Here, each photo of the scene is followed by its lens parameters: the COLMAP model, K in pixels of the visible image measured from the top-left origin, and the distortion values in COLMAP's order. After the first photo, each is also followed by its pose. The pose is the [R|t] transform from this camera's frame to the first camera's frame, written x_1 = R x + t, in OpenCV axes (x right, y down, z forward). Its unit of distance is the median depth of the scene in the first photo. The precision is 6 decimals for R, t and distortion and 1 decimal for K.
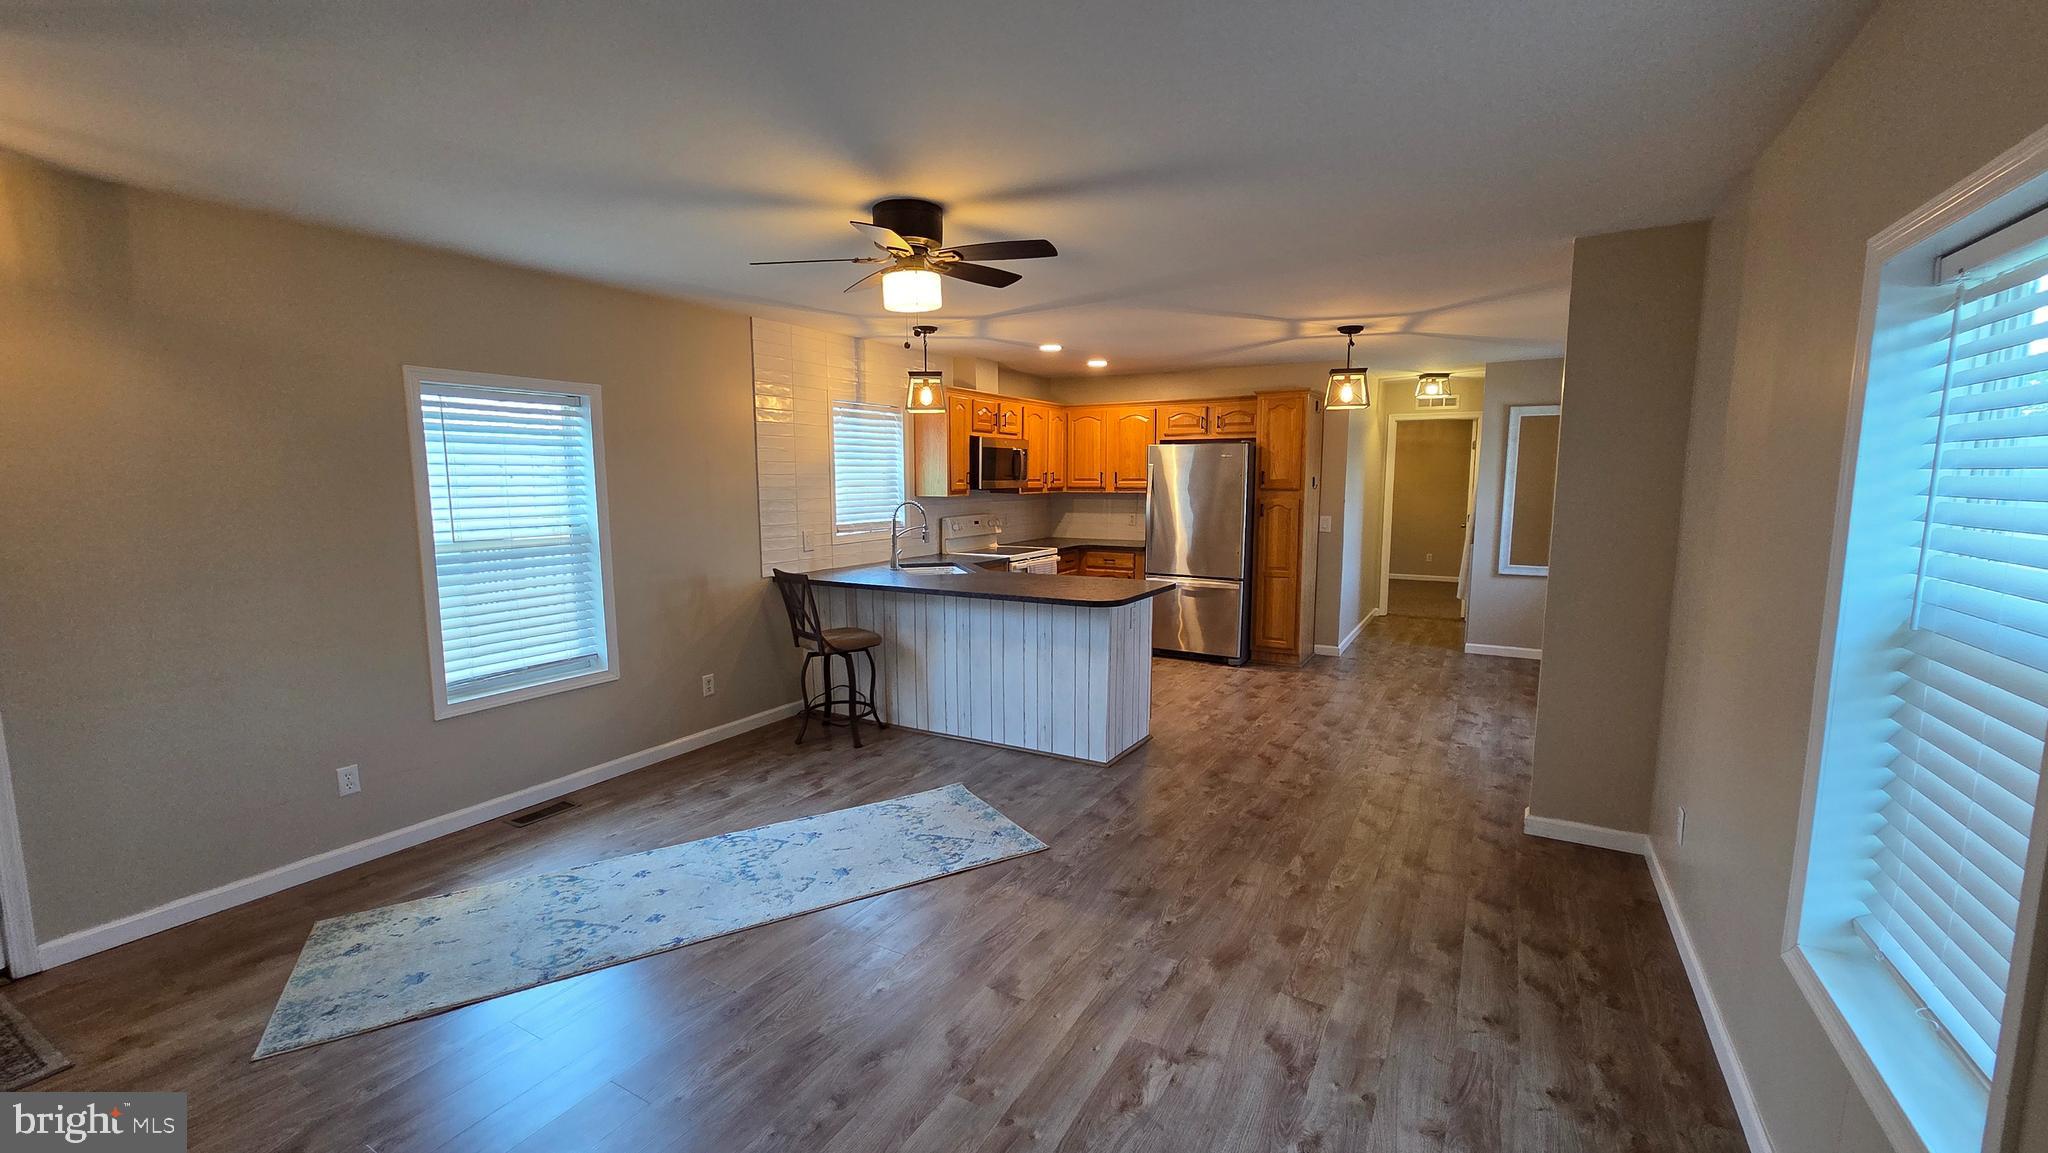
lens RADIAL K [[837.3, 0, 1016.2], [0, 837.3, 579.9], [0, 0, 1]] dist [0.001695, 0.000489]
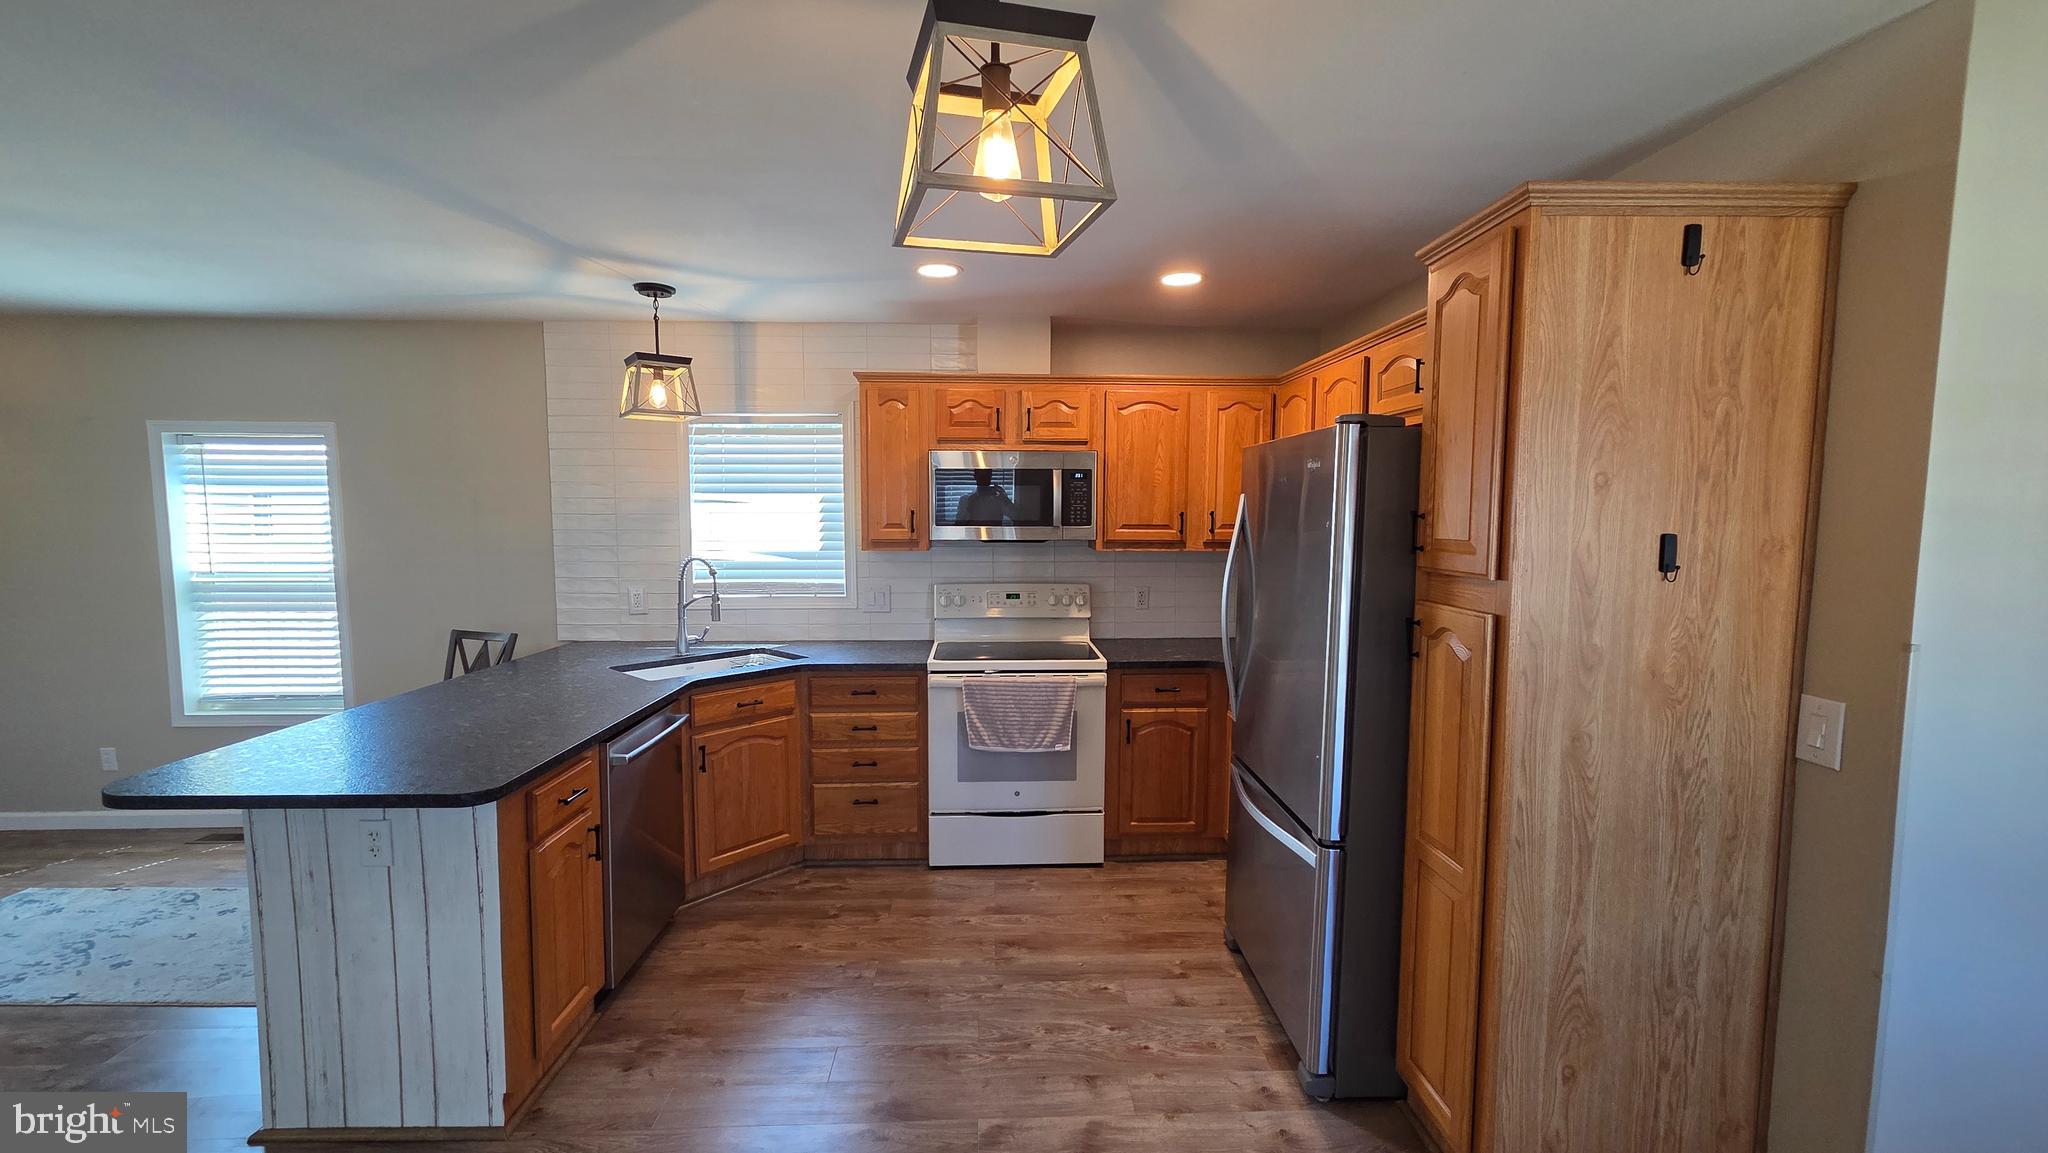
lens RADIAL K [[837.3, 0, 1017.6], [0, 837.3, 582.3], [0, 0, 1]] dist [0.001695, 0.000489]
pose [[0.534178, 0.075602, -0.841985, 0.612541], [-0.106859, 0.994043, 0.021462, -0.123550], [0.838591, 0.078509, 0.539074, 0.930436]]
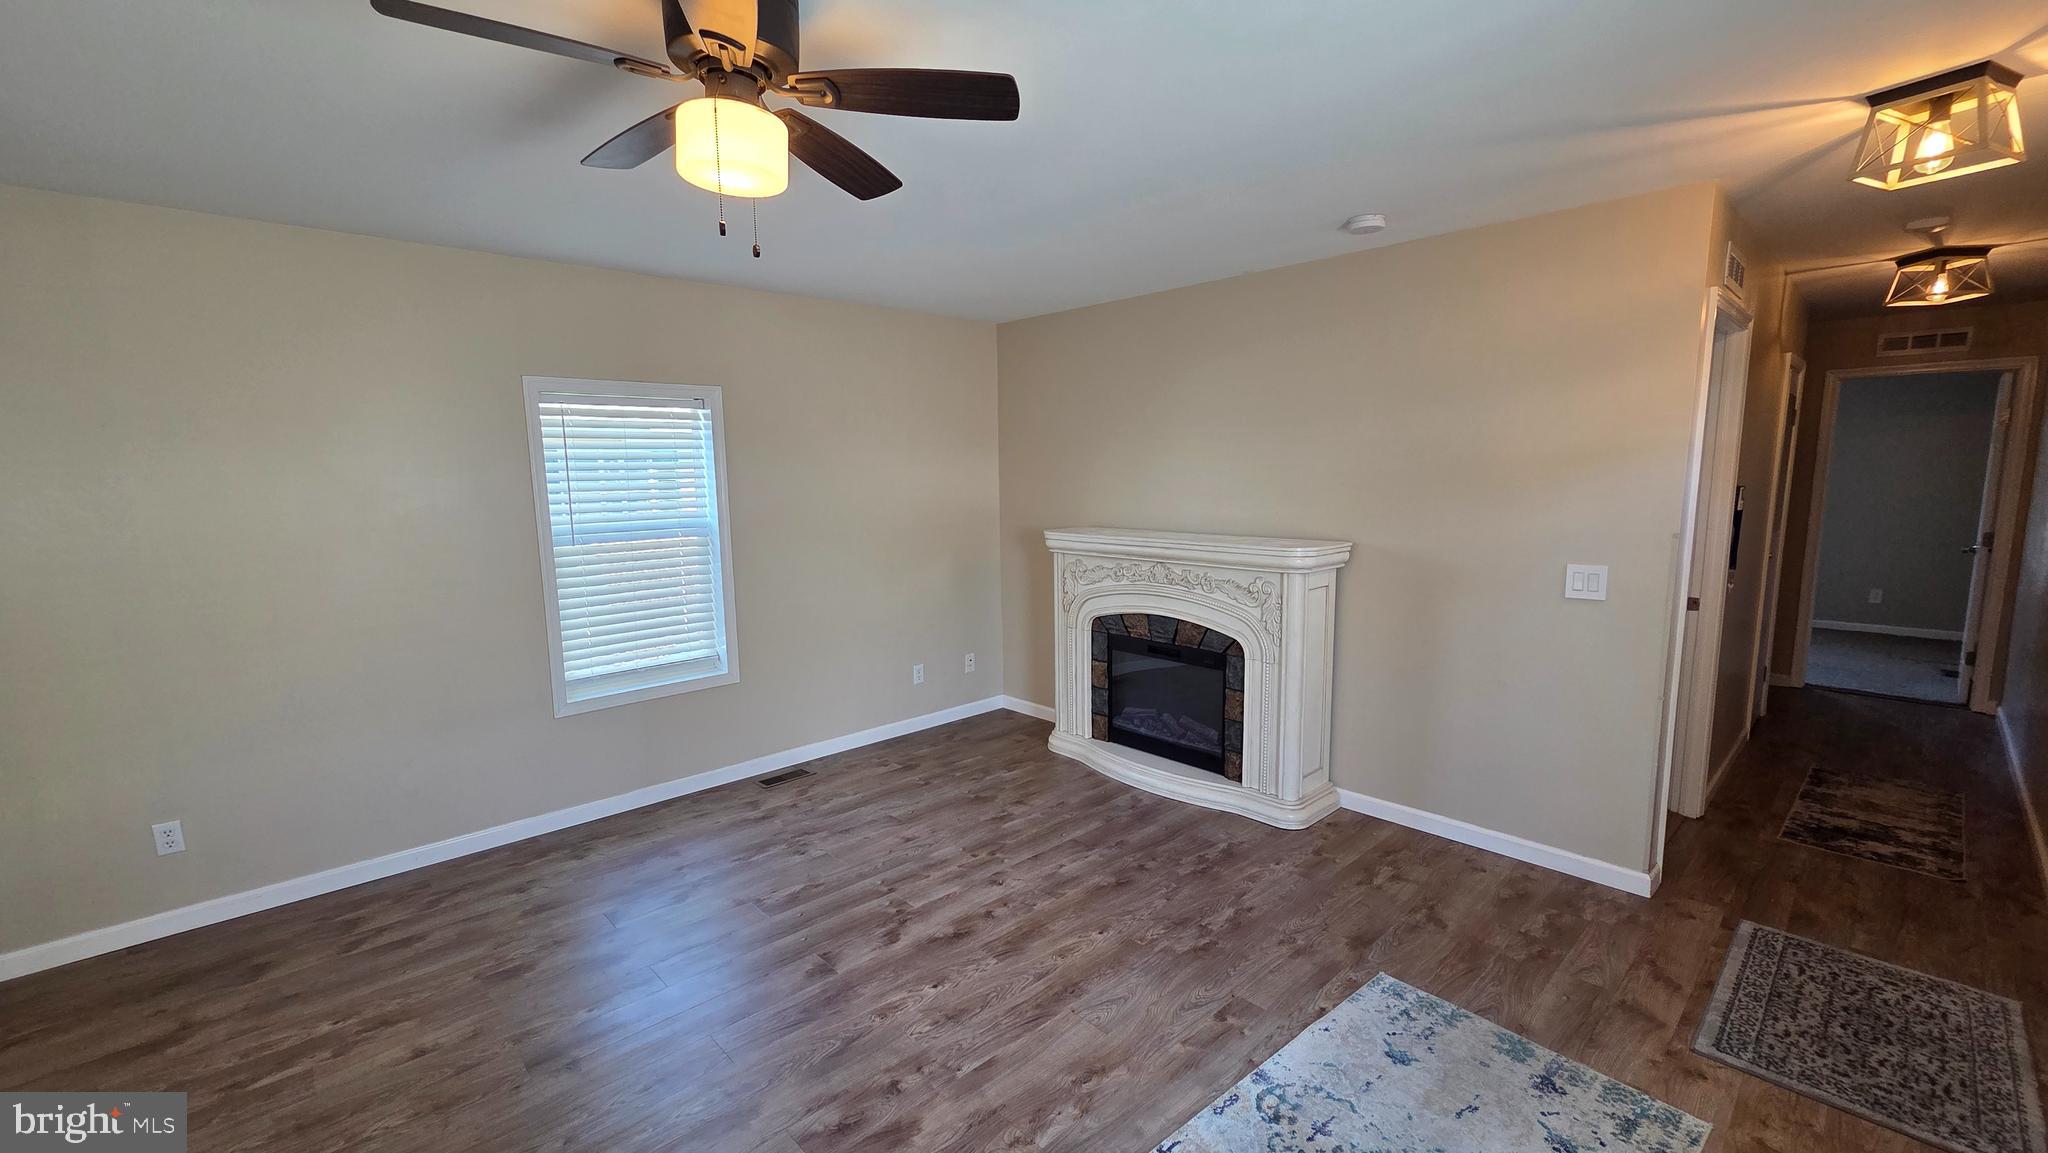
lens RADIAL K [[837.3, 0, 1019.4], [0, 837.3, 585.8], [0, 0, 1]] dist [0.001695, 0.000489]
pose [[-0.957333, -0.027369, 0.287687, -0.265985], [0.049135, 0.965595, 0.255368, -0.116732], [-0.284778, 0.258608, -0.923051, 0.875704]]
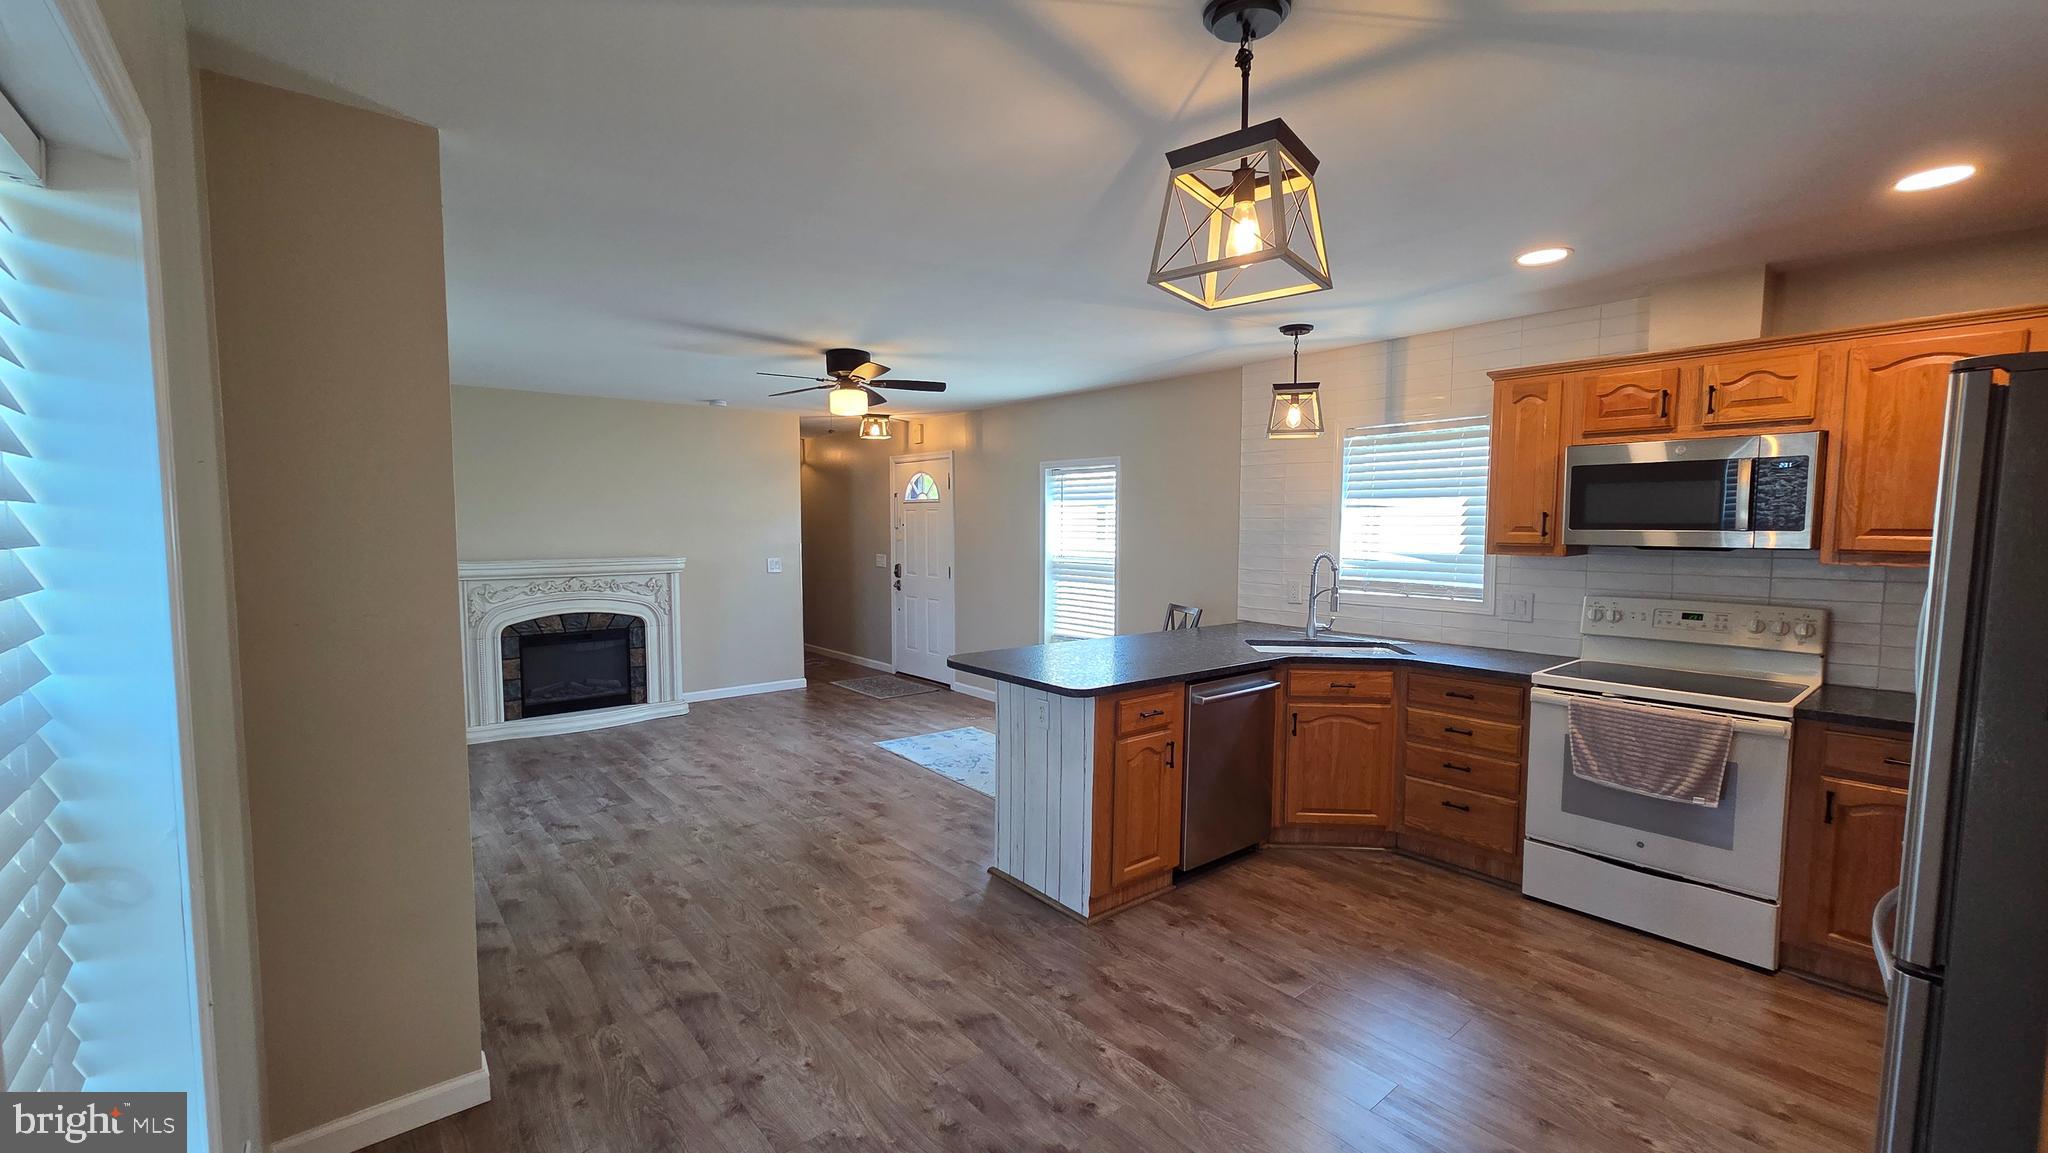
lens RADIAL K [[837.3, 0, 1020.0], [0, 837.3, 582.2], [0, 0, 1]] dist [0.001695, 0.000489]
pose [[-0.344272, 0.068562, -0.936363, 0.731773], [-0.117509, 0.986341, 0.115426, -0.133025], [0.931487, 0.149769, -0.331513, 1.082971]]
